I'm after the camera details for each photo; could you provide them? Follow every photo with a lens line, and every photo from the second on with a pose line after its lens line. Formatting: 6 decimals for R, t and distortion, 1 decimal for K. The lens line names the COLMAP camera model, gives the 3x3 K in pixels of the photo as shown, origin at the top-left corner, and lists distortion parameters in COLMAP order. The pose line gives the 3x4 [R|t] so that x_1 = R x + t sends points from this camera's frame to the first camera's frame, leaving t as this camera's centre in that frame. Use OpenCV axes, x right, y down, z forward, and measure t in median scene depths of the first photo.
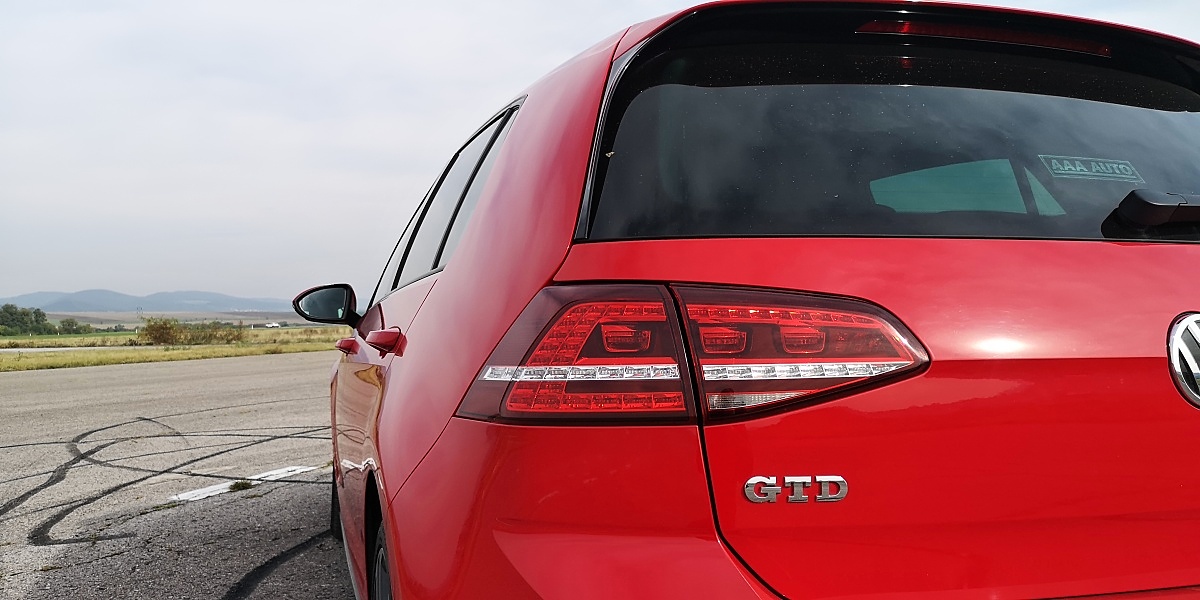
lens RADIAL K [[914.8, 0, 601.2], [0, 914.8, 282.4], [0, 0, 1]] dist [0.003503, 0.003733]
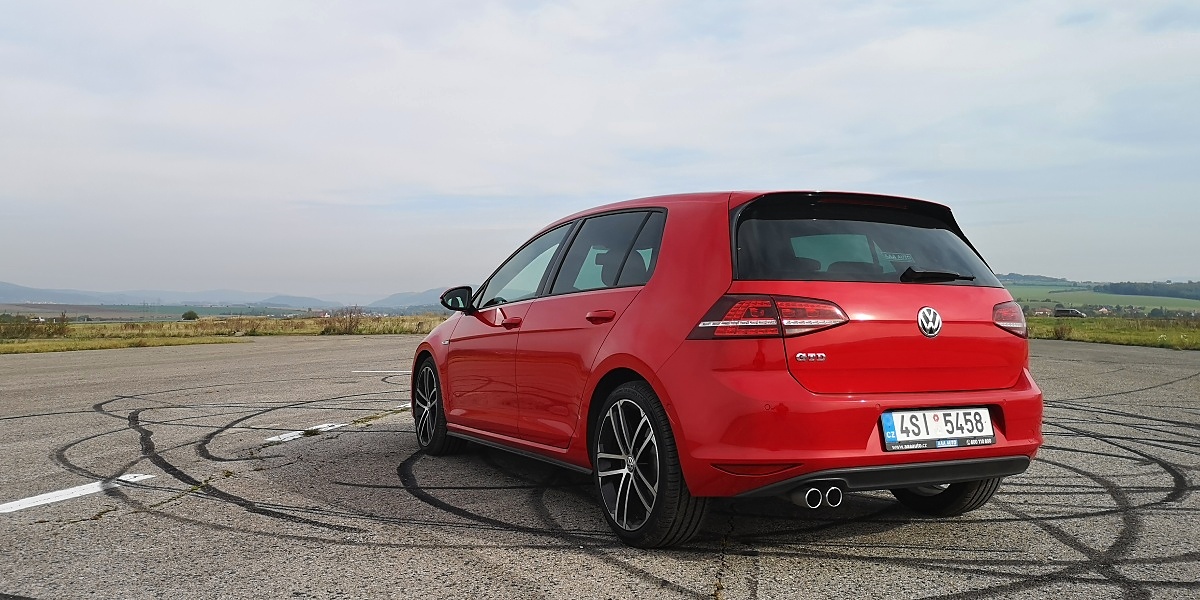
lens RADIAL K [[914.8, 0, 601.2], [0, 914.8, 282.4], [0, 0, 1]] dist [0.003503, 0.003733]
pose [[0.987134, 0.019628, 0.158685, -1.017853], [-0.019818, 0.999804, -0.000386, -0.029653], [-0.158661, -0.002764, 0.987329, -2.051572]]
